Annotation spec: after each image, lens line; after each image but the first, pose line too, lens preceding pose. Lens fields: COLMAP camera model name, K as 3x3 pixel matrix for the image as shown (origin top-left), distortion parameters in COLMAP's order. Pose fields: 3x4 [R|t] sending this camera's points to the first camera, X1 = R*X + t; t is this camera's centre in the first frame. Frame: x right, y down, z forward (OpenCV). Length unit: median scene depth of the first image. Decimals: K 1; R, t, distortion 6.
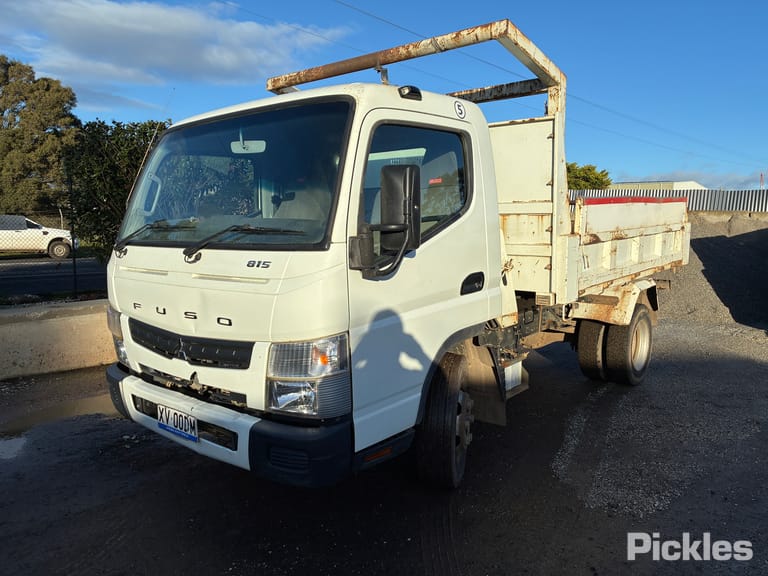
lens RADIAL K [[579.6, 0, 384.0], [0, 579.6, 287.2], [0, 0, 1]] dist [0.054254, -0.067126]
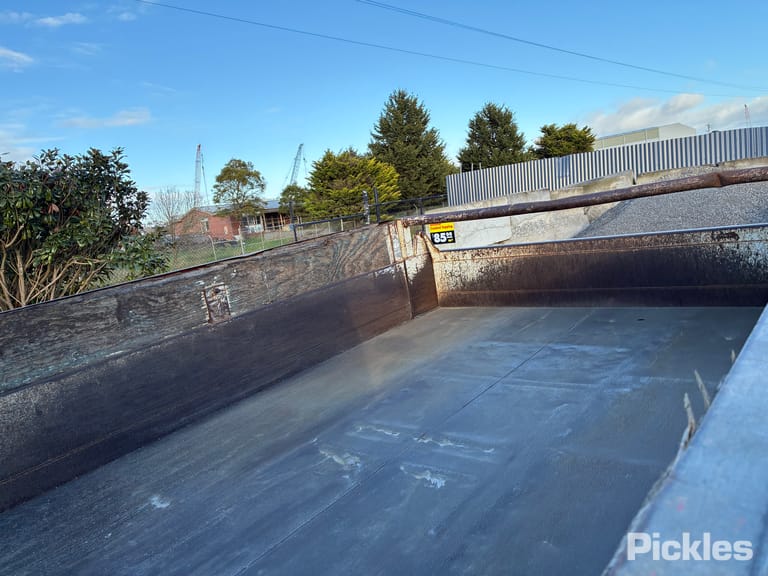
lens RADIAL K [[579.6, 0, 381.4], [0, 579.6, 287.9], [0, 0, 1]] dist [0.054254, -0.067126]
pose [[0.988200, -0.153017, -0.006815, 0.402482], [0.153114, 0.988057, 0.017287, -0.237811], [0.004088, -0.018127, 0.999827, 1.189682]]
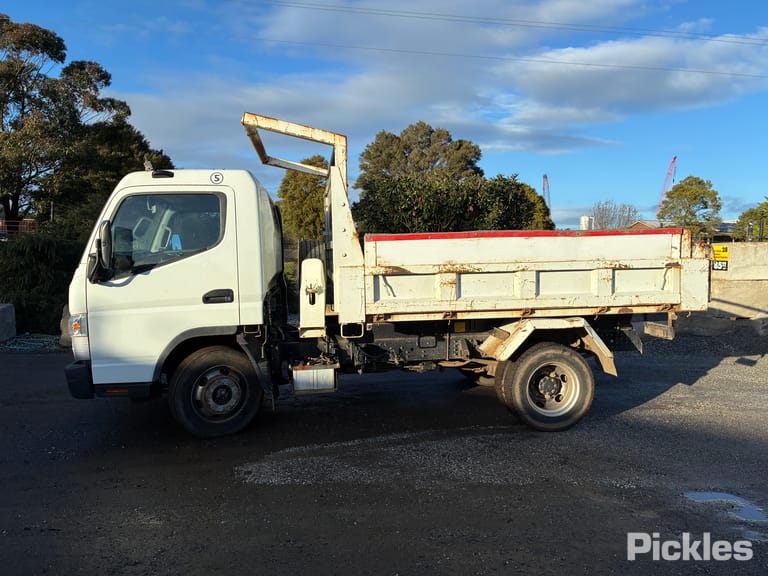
lens RADIAL K [[579.6, 0, 379.6], [0, 579.6, 293.0], [0, 0, 1]] dist [0.054254, -0.067126]
pose [[0.742603, 0.051712, -0.667733, 1.408010], [-0.083007, 0.996434, -0.015146, -0.027074], [0.664568, 0.066674, 0.744247, 0.196984]]
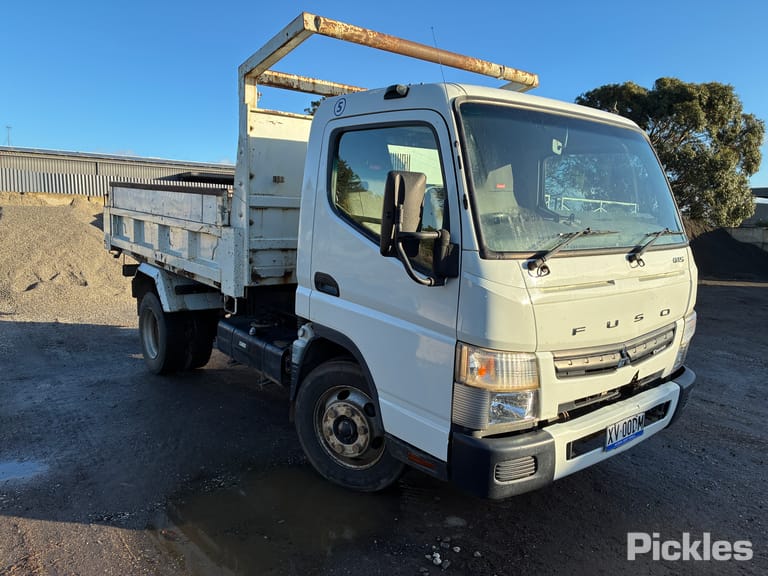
lens RADIAL K [[579.6, 0, 385.1], [0, 579.6, 288.6], [0, 0, 1]] dist [0.054254, -0.067126]
pose [[0.176843, -0.126688, 0.976052, -1.269170], [0.084712, 0.989961, 0.113145, -0.141697], [-0.980587, 0.062675, 0.185800, 1.120016]]
